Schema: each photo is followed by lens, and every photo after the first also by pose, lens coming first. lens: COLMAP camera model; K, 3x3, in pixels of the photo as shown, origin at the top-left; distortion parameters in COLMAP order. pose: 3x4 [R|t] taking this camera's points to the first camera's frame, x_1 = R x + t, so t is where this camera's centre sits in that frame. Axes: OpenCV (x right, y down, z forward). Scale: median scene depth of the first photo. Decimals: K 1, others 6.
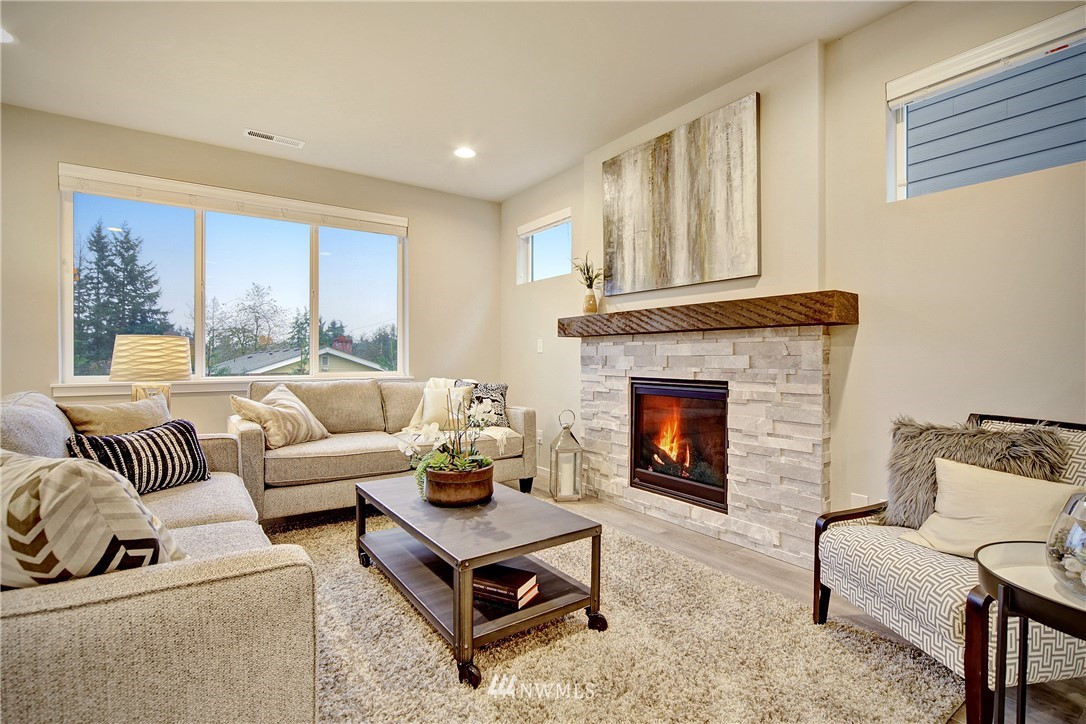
lens RADIAL K [[508.8, 0, 540.5], [0, 508.8, 358.1], [0, 0, 1]] dist [-0.001937, 0.000492]
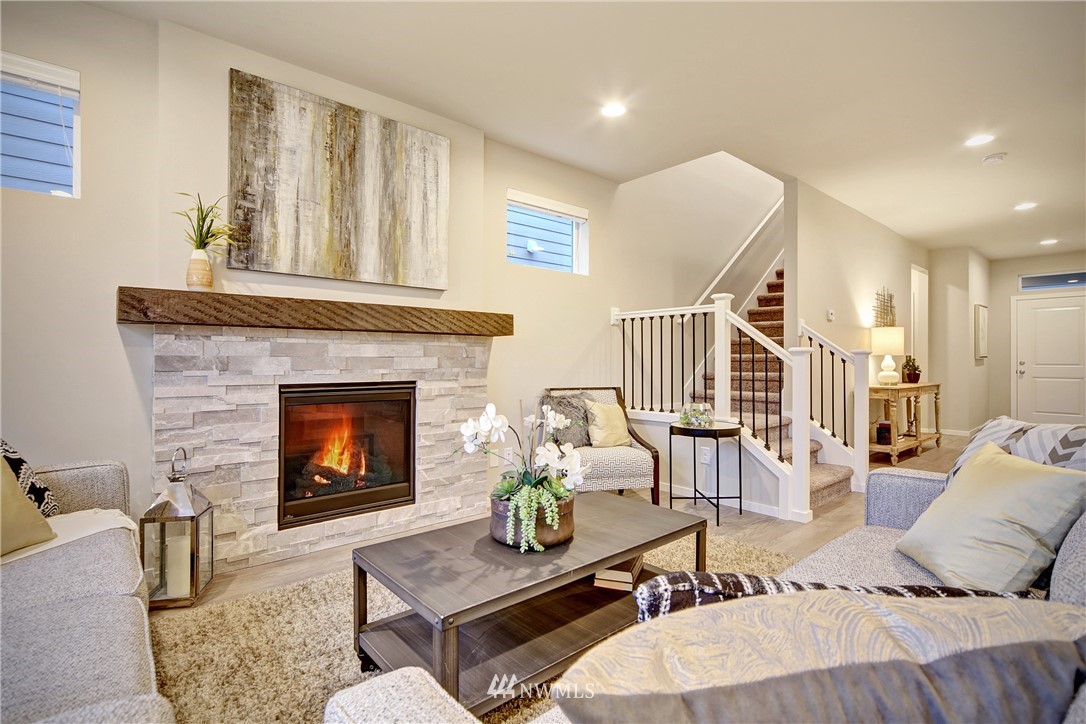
lens RADIAL K [[508.8, 0, 548.5], [0, 508.8, 355.1], [0, 0, 1]] dist [-0.001937, 0.000492]
pose [[-0.094189, 0.005637, 0.995538, -0.681795], [-0.001746, 0.999981, -0.005827, -0.003125], [-0.995553, -0.002287, -0.094178, 0.753943]]
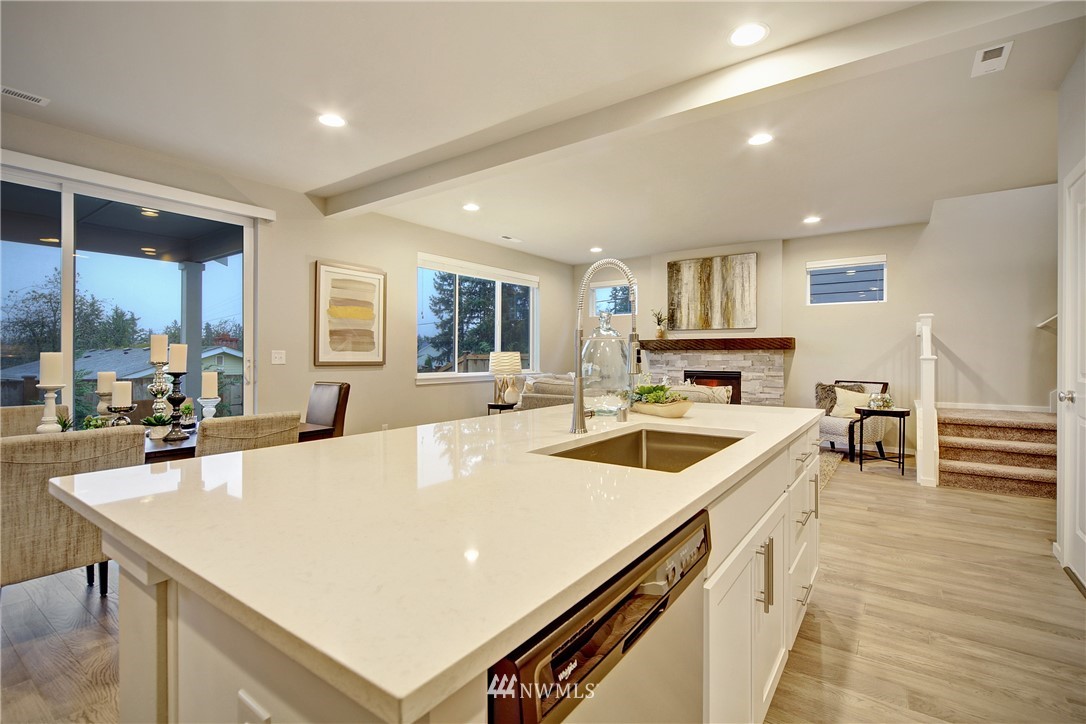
lens RADIAL K [[508.8, 0, 542.5], [0, 508.8, 358.8], [0, 0, 1]] dist [-0.001937, 0.000492]
pose [[0.942971, -0.001341, 0.332873, -1.166053], [-0.000560, 0.999984, 0.005616, -0.023908], [-0.332875, -0.005482, 0.942955, -0.828232]]
